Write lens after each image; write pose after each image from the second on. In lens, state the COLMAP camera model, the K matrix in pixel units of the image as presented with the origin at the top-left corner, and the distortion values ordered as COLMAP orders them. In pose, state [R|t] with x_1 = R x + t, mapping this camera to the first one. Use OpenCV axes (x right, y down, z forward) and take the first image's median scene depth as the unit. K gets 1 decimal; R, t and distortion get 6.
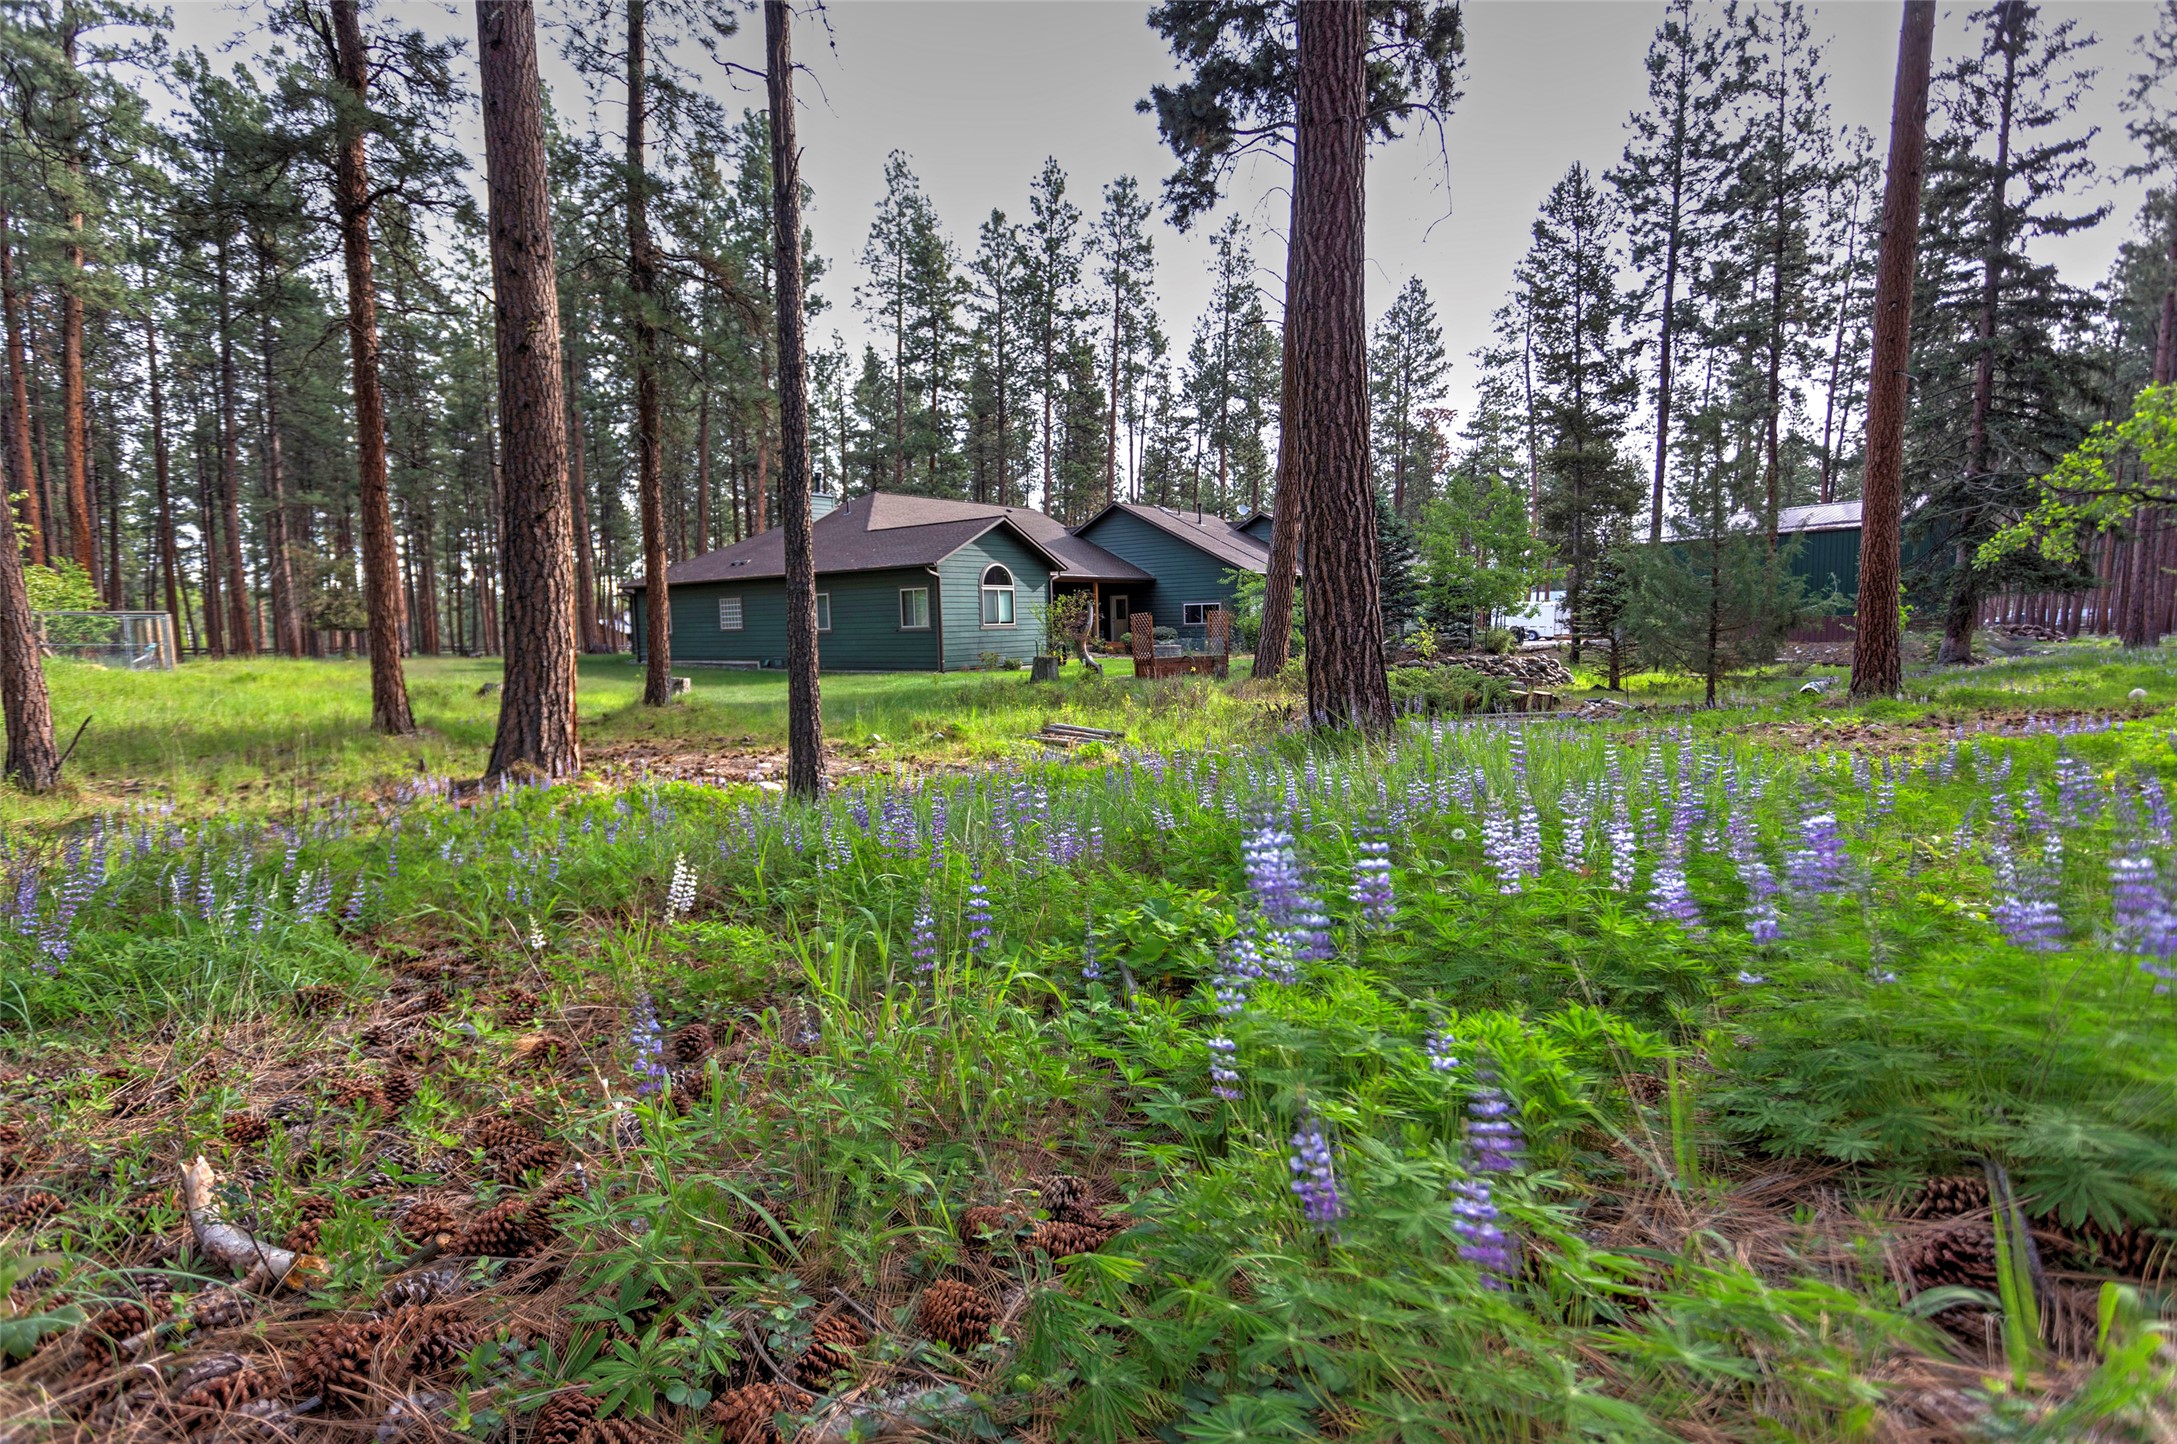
lens RADIAL K [[1027.7, 0, 1091.3], [0, 1027.7, 721.6], [0, 0, 1]] dist [0.000211, 0.001025]
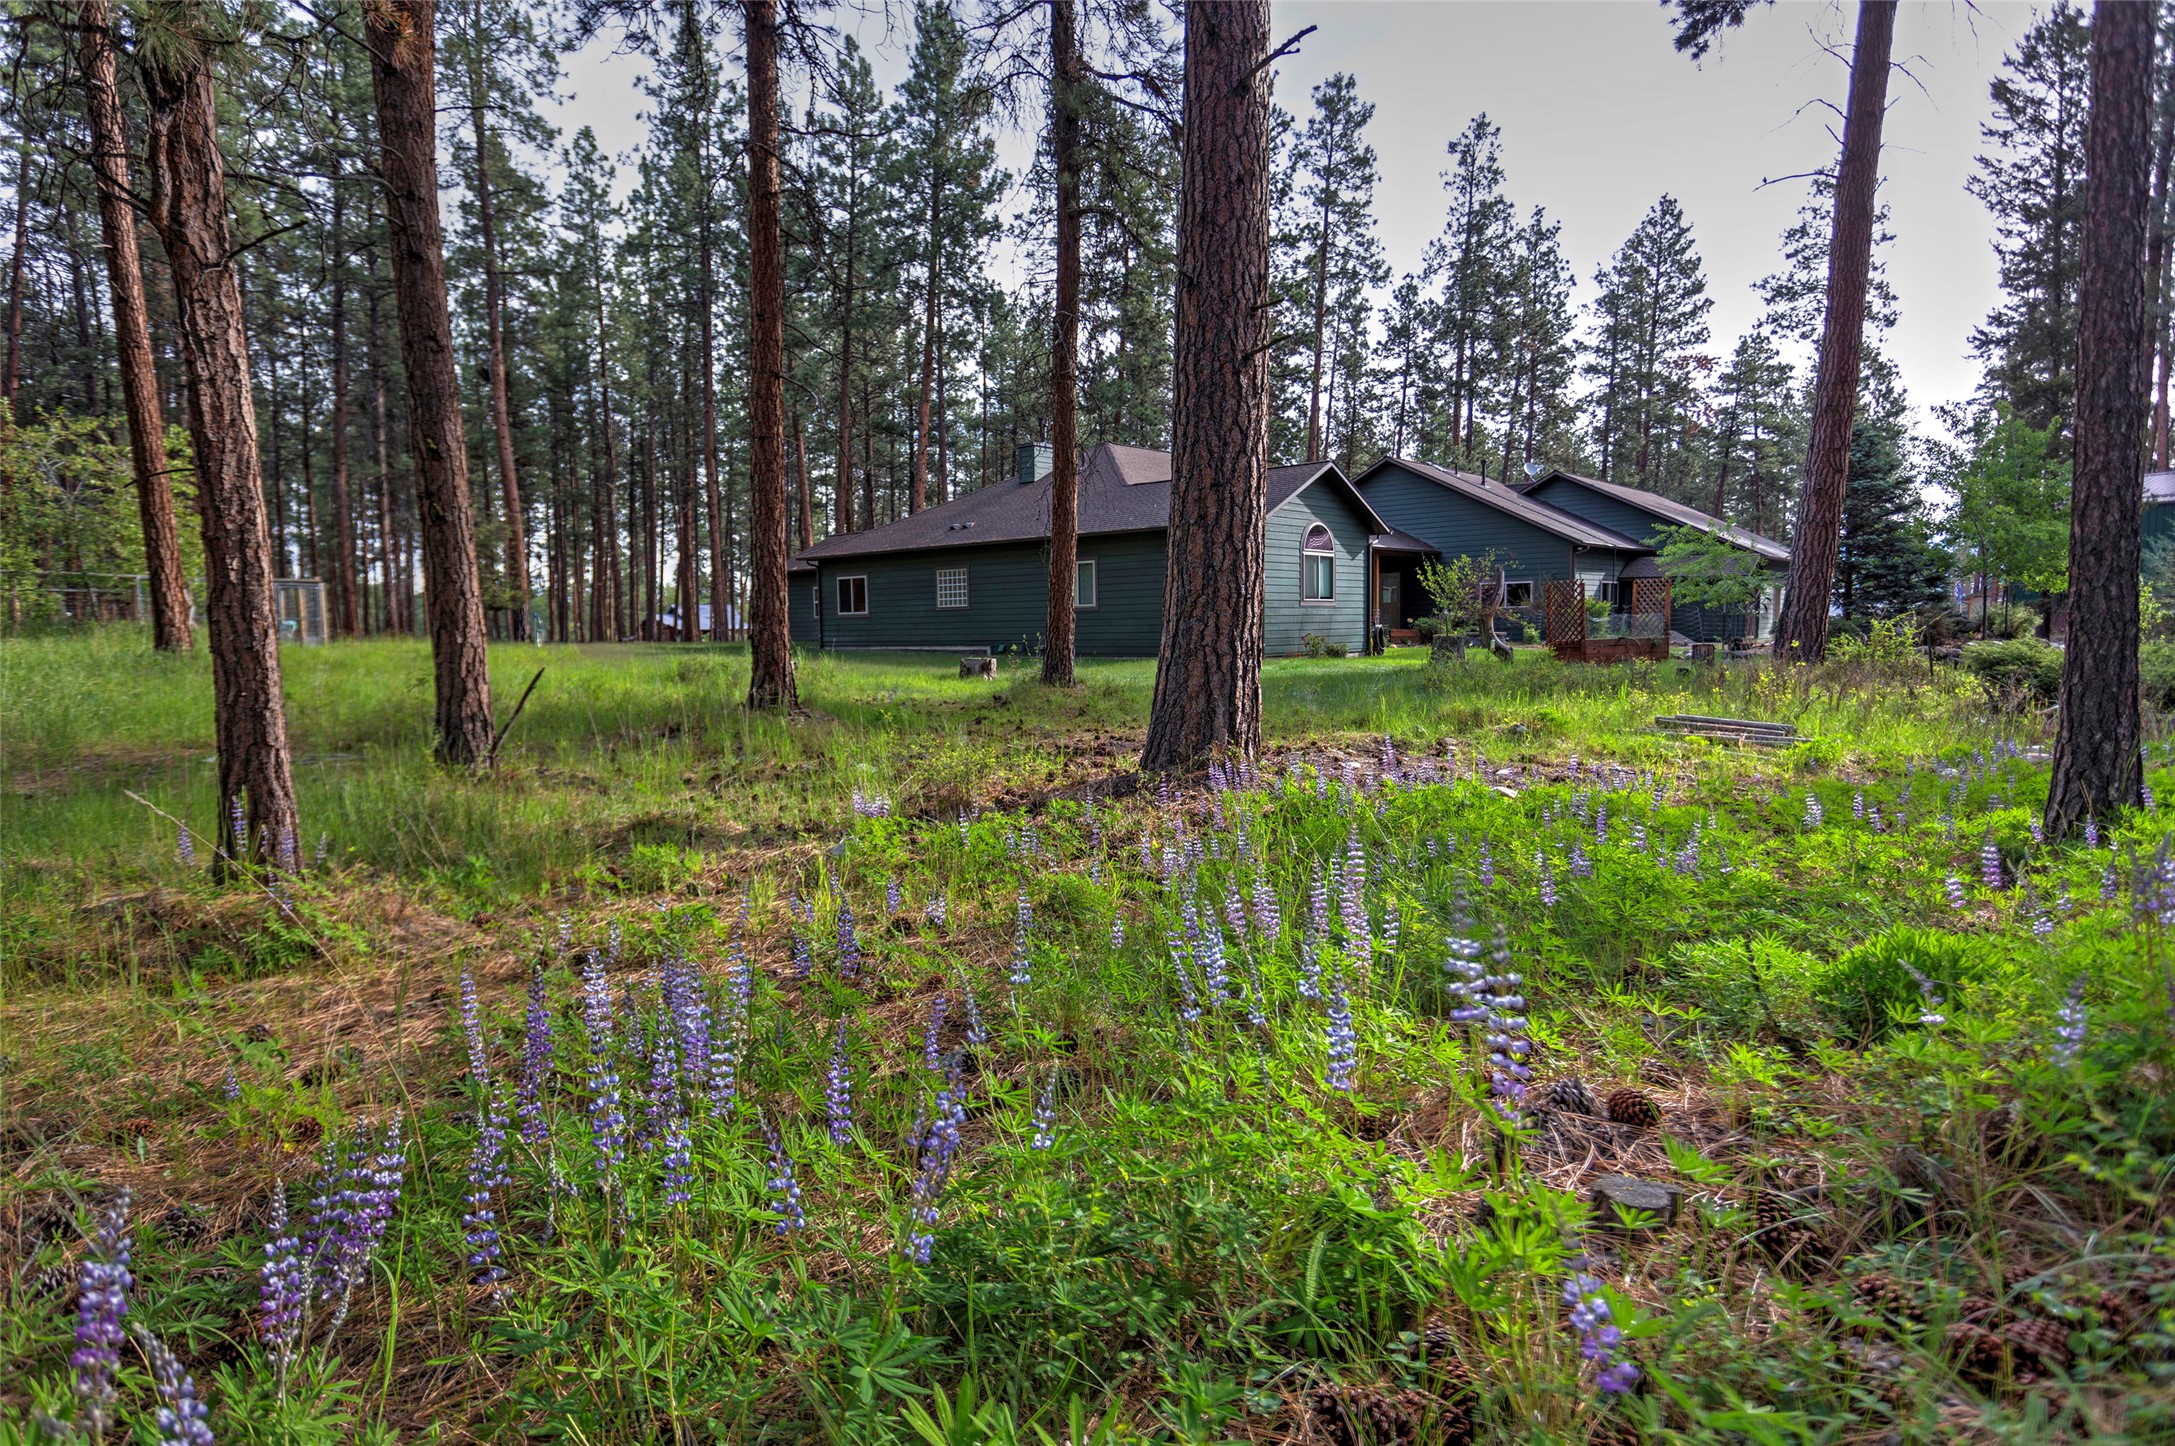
lens RADIAL K [[1167.7, 0, 1077.3], [0, 1167.7, 729.1], [0, 0, 1]] dist [-0.000772, 0.000414]
pose [[0.996855, 0.012474, -0.078261, -0.102094], [-0.012987, 0.999897, -0.006048, 0.006038], [0.078178, 0.007045, 0.996915, 0.049017]]
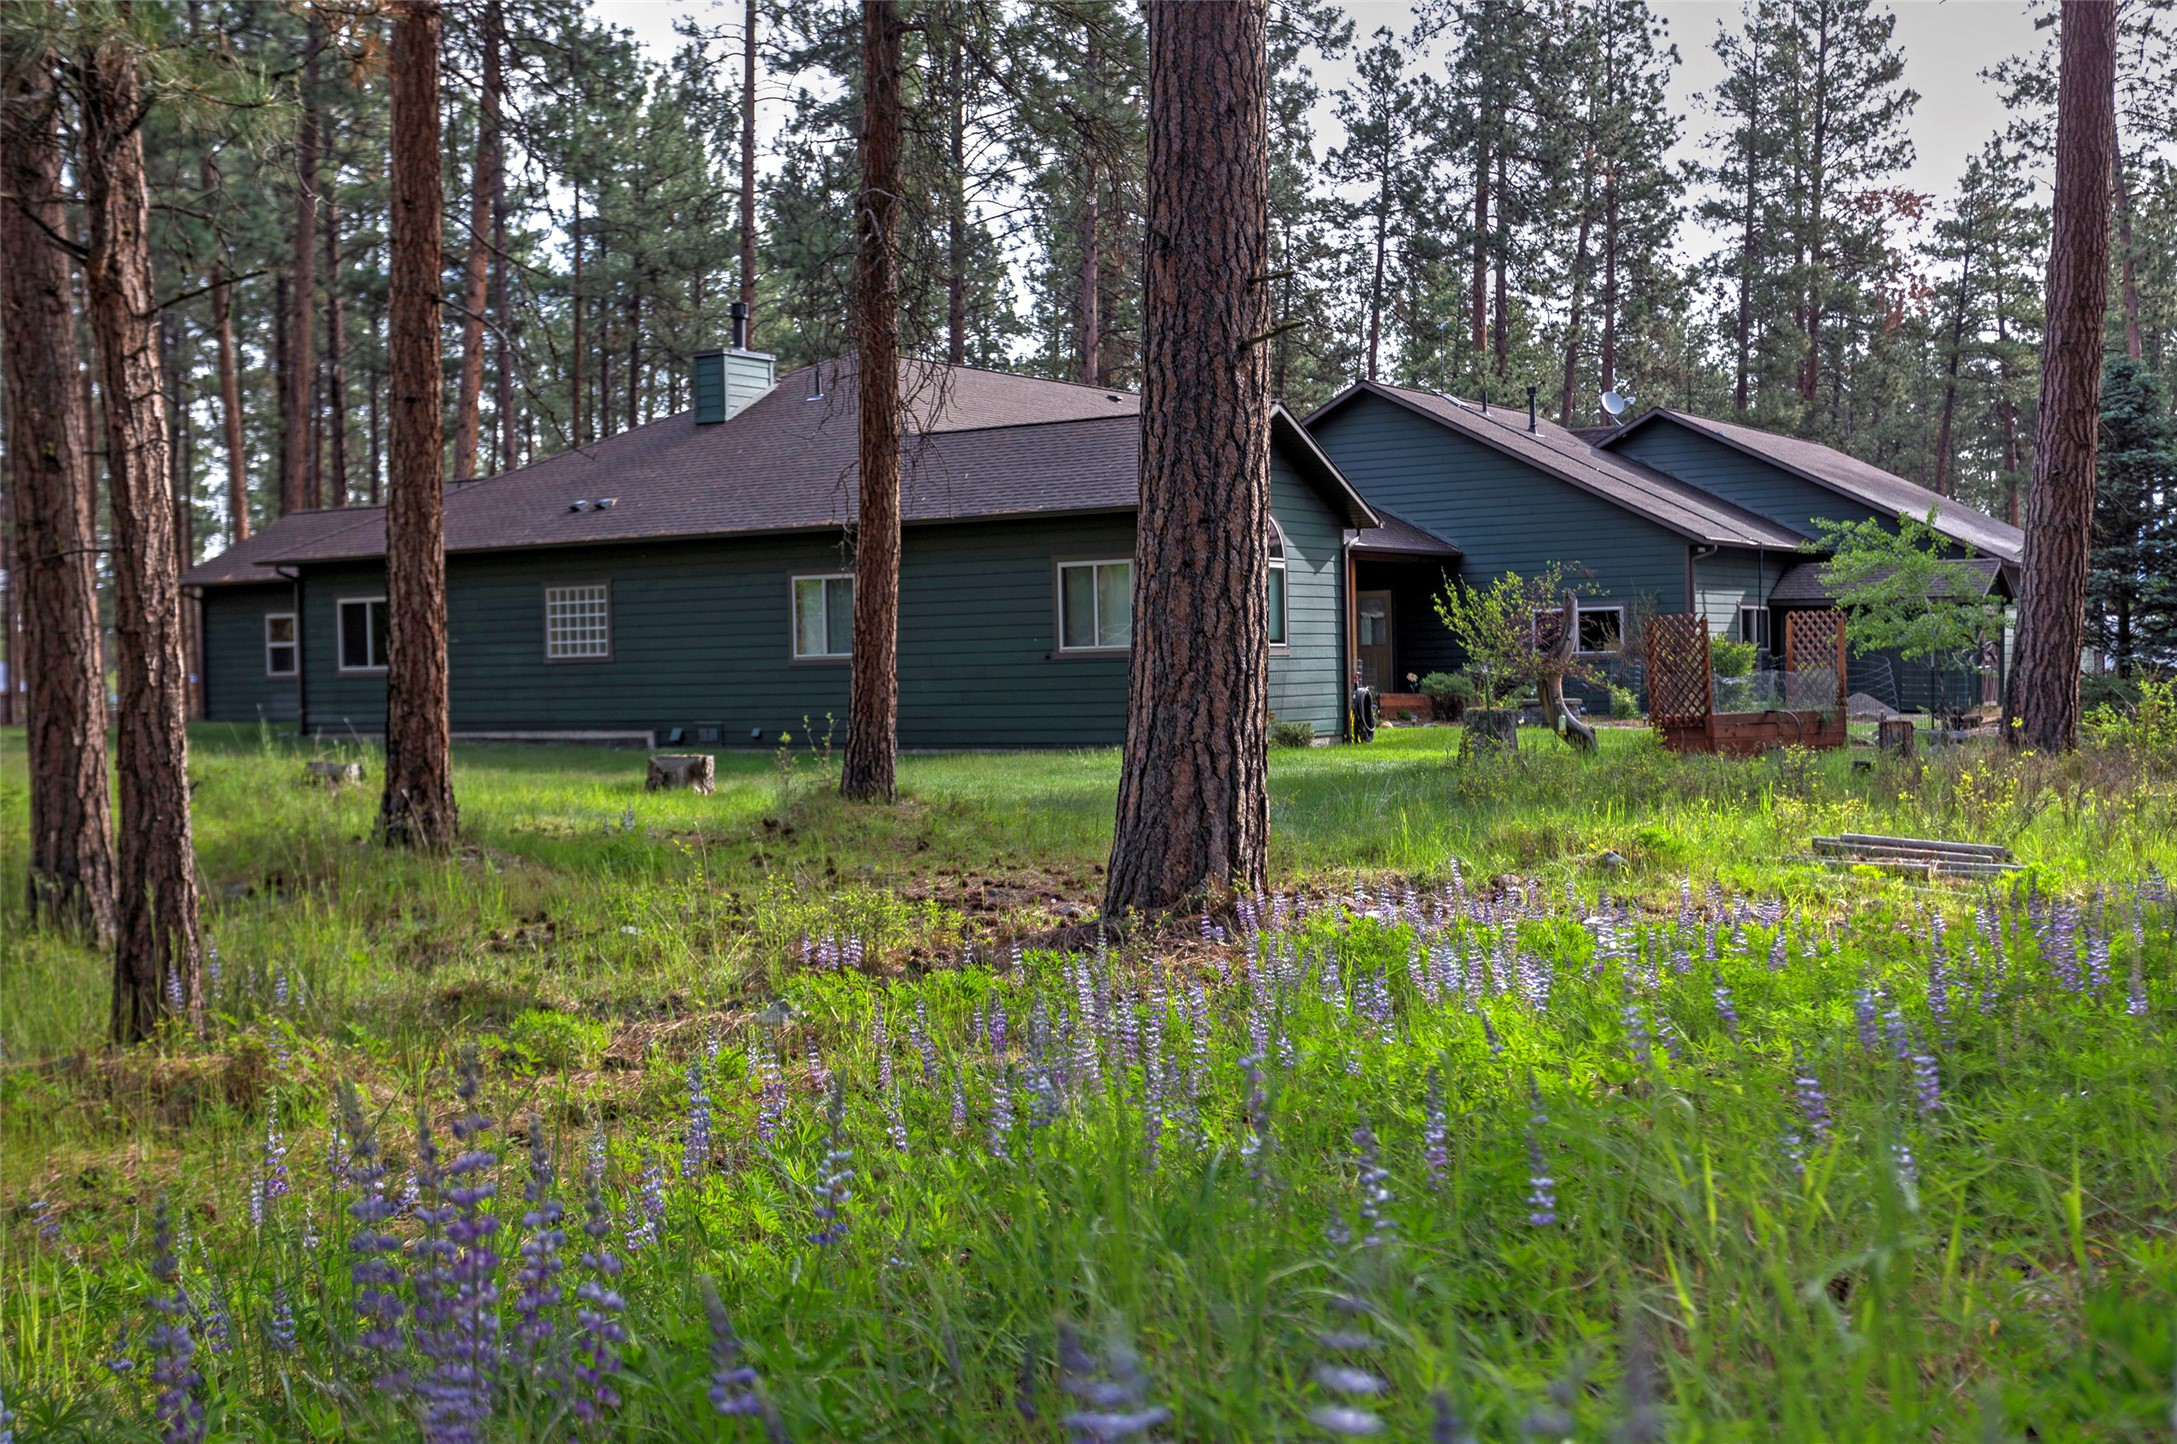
lens RADIAL K [[2406.9, 0, 1103.8], [0, 2406.9, 734.3], [0, 0, 1]] dist [0.024787, -0.042696]
pose [[0.996900, -0.000599, 0.078674, -0.120132], [0.006276, 0.997390, -0.071929, 0.008990], [-0.078425, 0.072200, 0.994302, -0.009940]]
